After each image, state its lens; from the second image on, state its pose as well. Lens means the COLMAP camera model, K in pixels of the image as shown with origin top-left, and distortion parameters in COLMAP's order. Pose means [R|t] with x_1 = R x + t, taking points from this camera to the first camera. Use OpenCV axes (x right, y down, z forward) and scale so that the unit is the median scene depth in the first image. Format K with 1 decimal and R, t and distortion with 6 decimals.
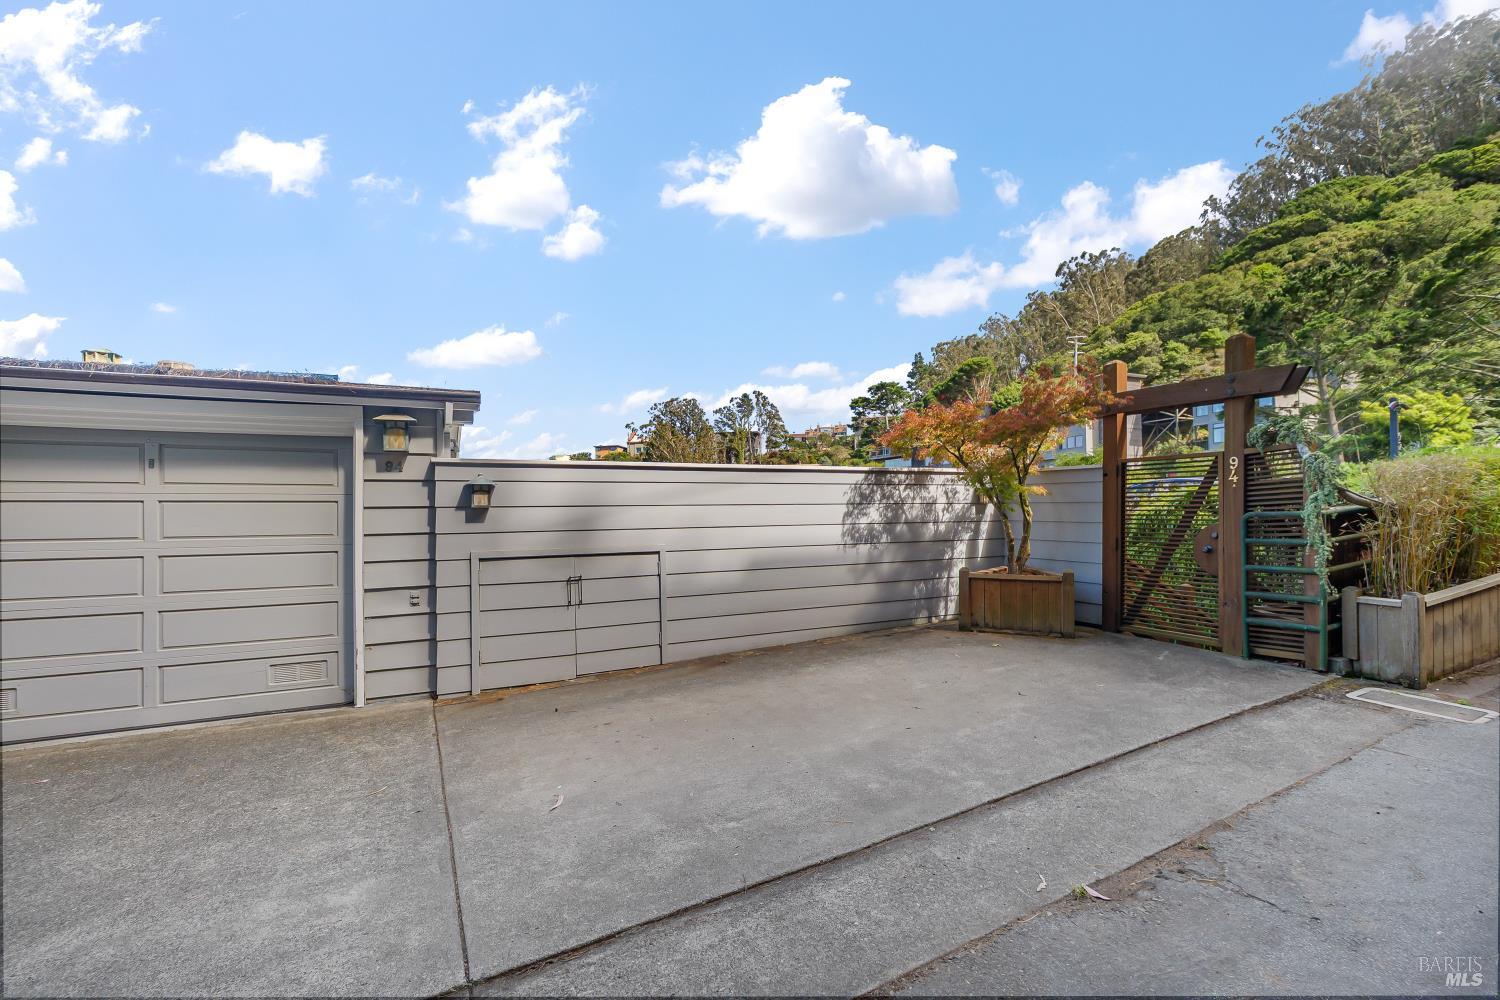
lens RADIAL K [[651.7, 0, 748.6], [0, 651.7, 511.3], [0, 0, 1]] dist [-0.000026, -0.000483]
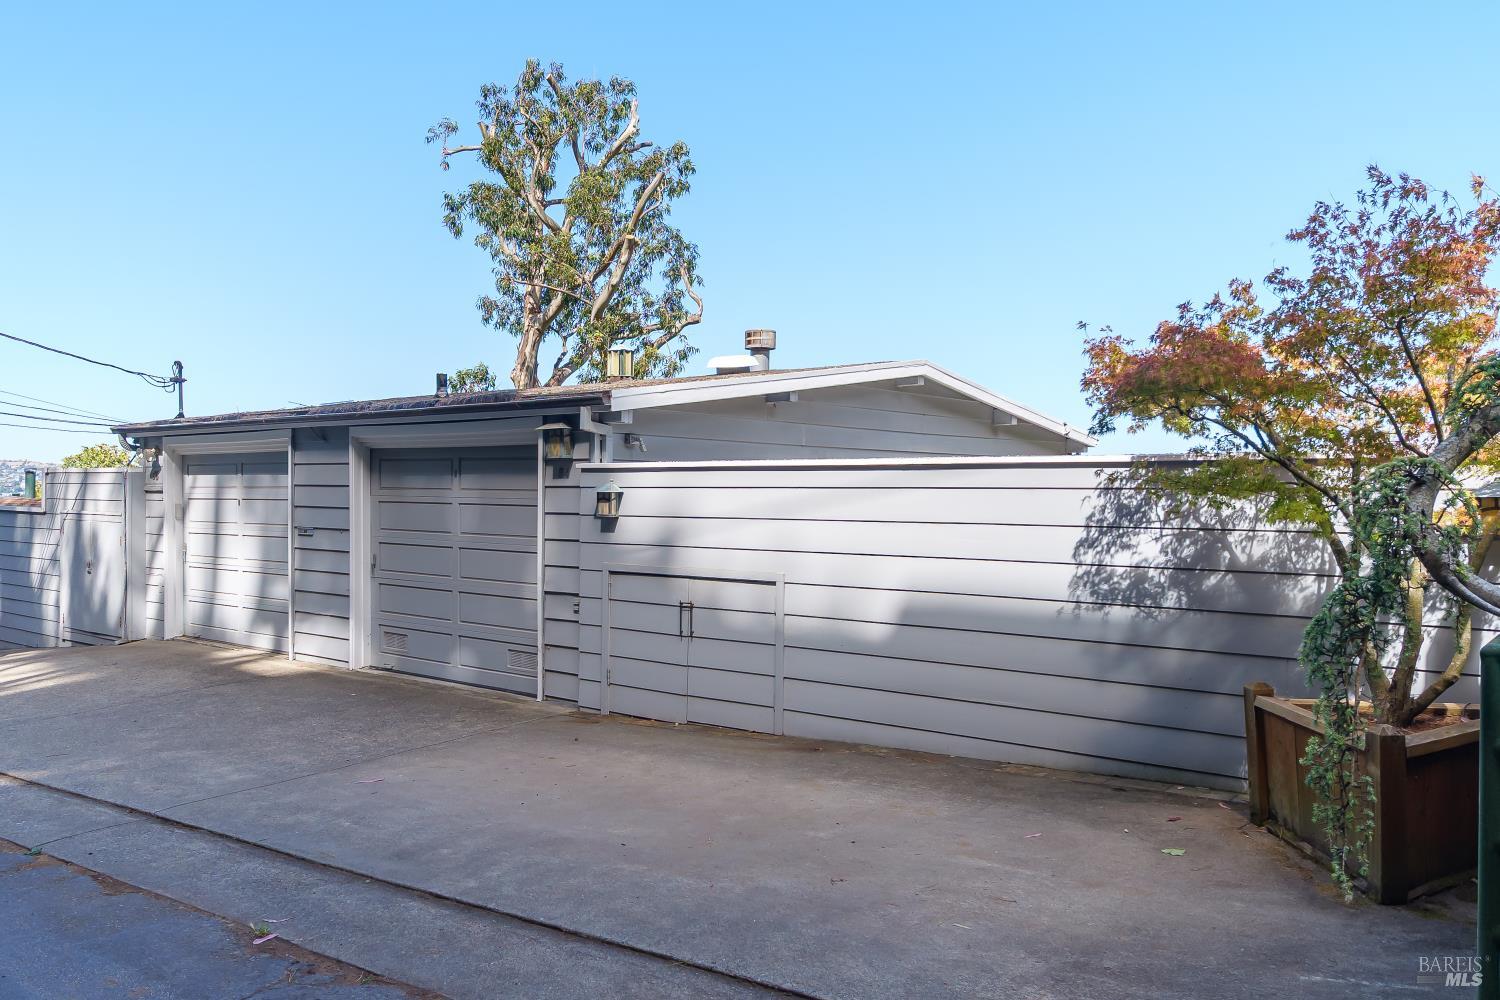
lens RADIAL K [[1298.9, 0, 750.0], [0, 1298.9, 500.0], [0, 0, 1]] dist [0.005867, -0.003154]
pose [[0.391319, 0.032078, -0.919696, 1.540360], [0.001005, 0.999377, 0.035284, -0.106001], [0.920255, -0.014732, 0.391043, 0.516514]]
